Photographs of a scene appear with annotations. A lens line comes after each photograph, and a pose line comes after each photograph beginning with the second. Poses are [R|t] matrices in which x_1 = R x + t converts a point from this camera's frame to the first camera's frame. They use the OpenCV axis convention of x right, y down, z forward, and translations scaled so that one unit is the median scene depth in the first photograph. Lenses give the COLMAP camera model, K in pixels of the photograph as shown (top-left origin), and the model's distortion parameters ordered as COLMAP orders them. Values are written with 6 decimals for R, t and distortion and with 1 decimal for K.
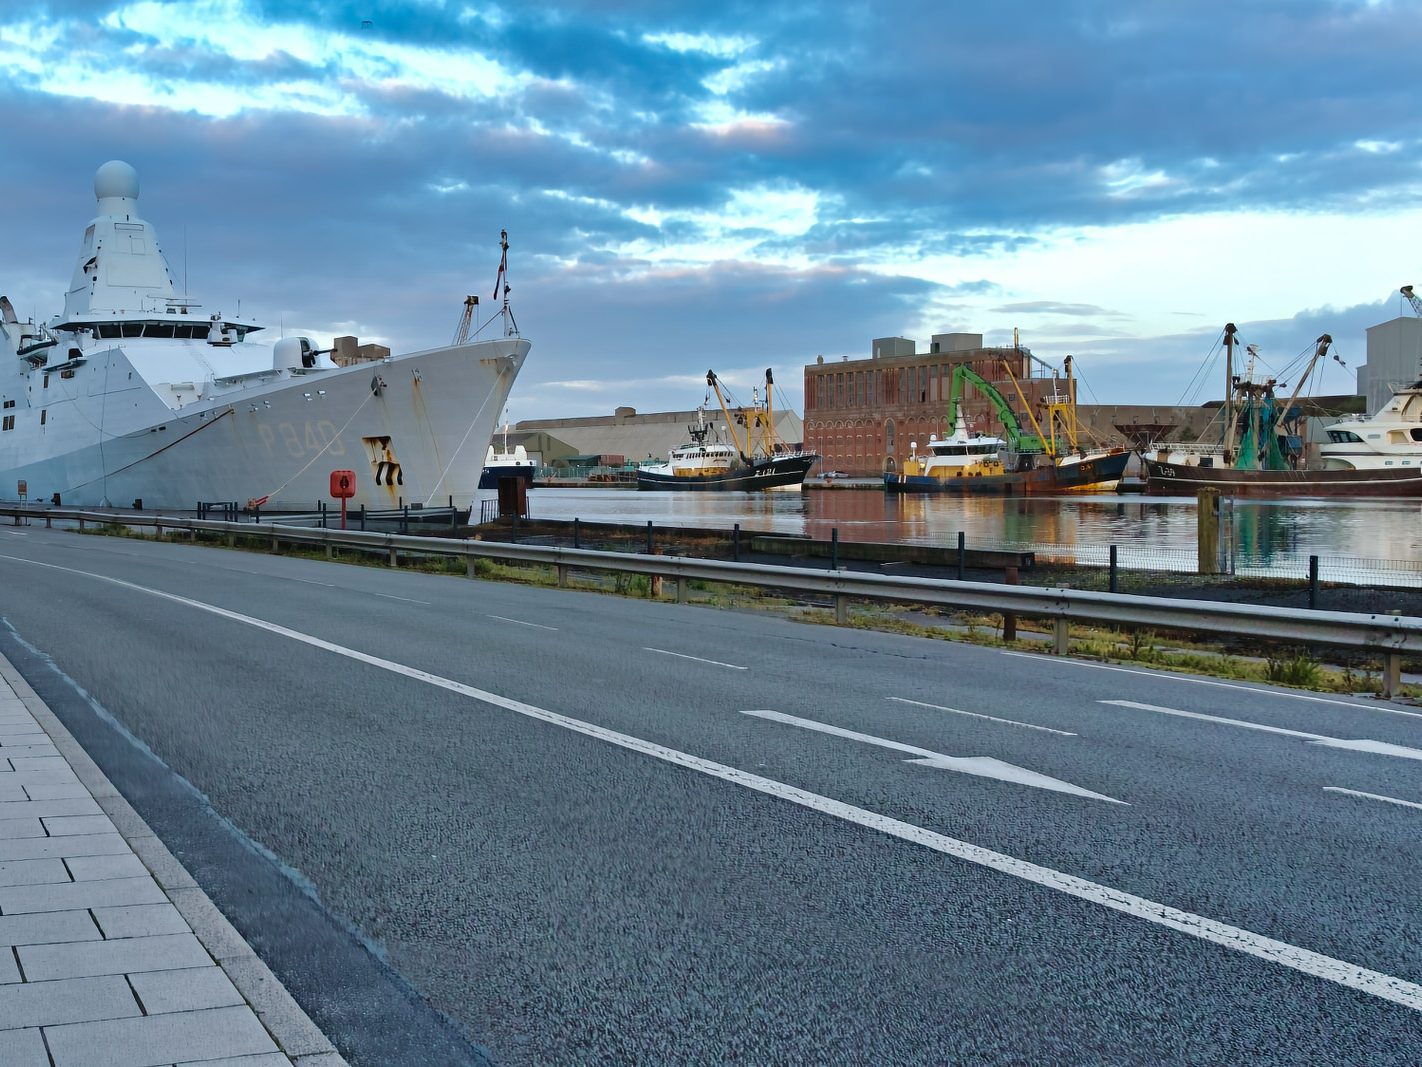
lens RADIAL K [[2623.5, 0, 711.0], [0, 2623.5, 533.5], [0, 0, 1]] dist [0.021942, 0.035000]
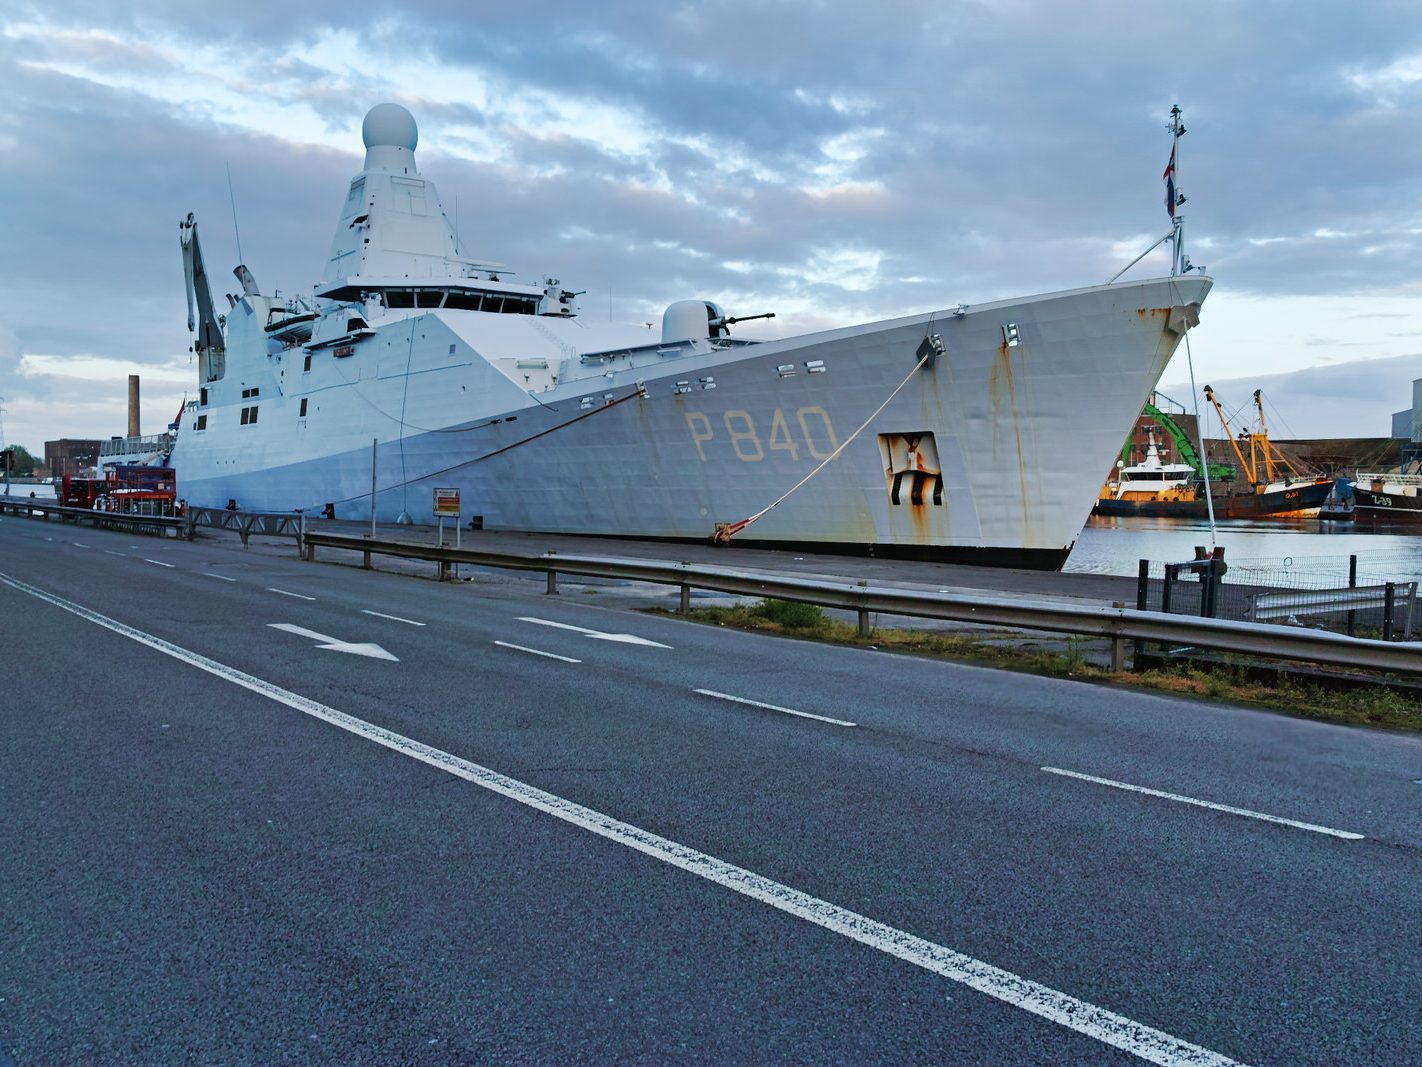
lens RADIAL K [[1674.3, 0, 783.1], [0, 1674.3, 529.1], [0, 0, 1]] dist [0.016976, 0.011479]
pose [[0.992522, 0.018341, 0.120680, -0.133754], [-0.018243, 0.999832, -0.001920, -0.007010], [-0.120695, -0.000296, 0.992690, 0.373741]]
